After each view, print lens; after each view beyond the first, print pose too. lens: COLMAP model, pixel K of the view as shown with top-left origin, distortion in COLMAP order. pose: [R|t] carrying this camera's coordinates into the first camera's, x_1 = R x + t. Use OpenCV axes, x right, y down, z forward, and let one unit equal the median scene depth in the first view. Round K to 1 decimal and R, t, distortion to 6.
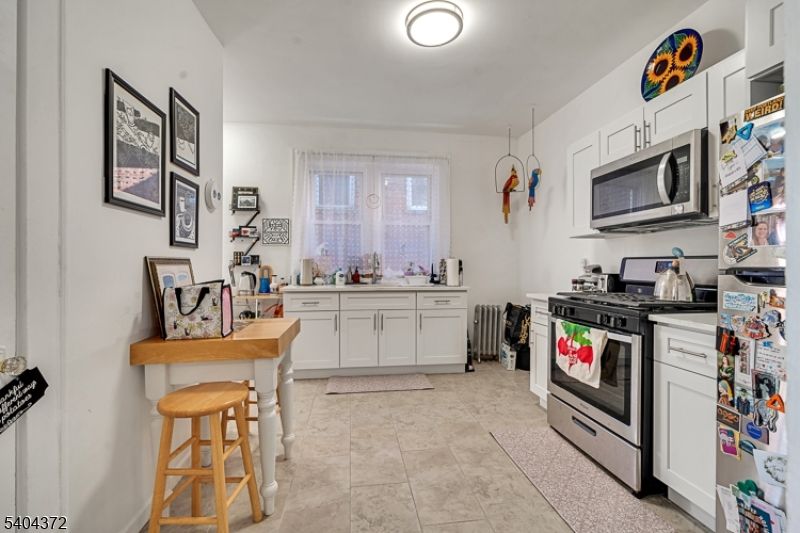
lens RADIAL K [[351.6, 0, 397.2], [0, 351.6, 267.5], [0, 0, 1]] dist [-0.004256, -0.000180]
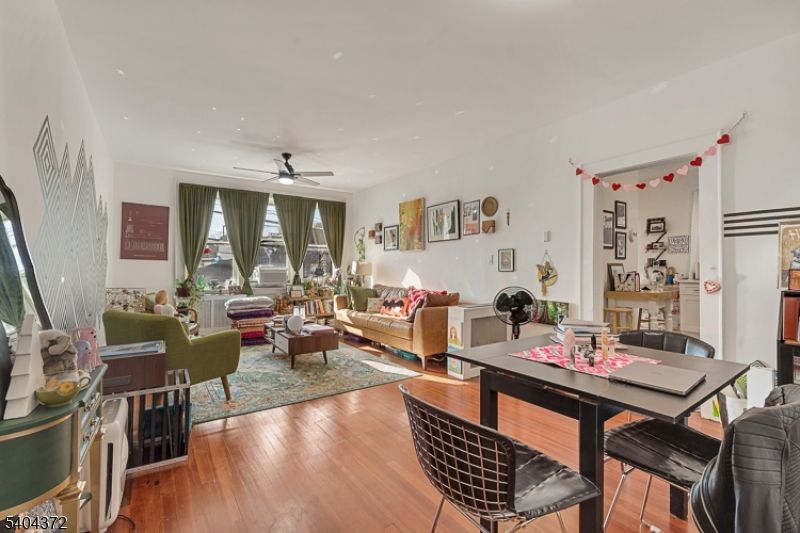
lens RADIAL K [[351.6, 0, 398.0], [0, 351.6, 266.5], [0, 0, 1]] dist [-0.004256, -0.000180]
pose [[0.466098, -0.002125, -0.884731, 0.756897], [-0.006308, 0.999964, -0.005725, 0.016962], [0.884711, 0.008249, 0.466067, -1.366675]]
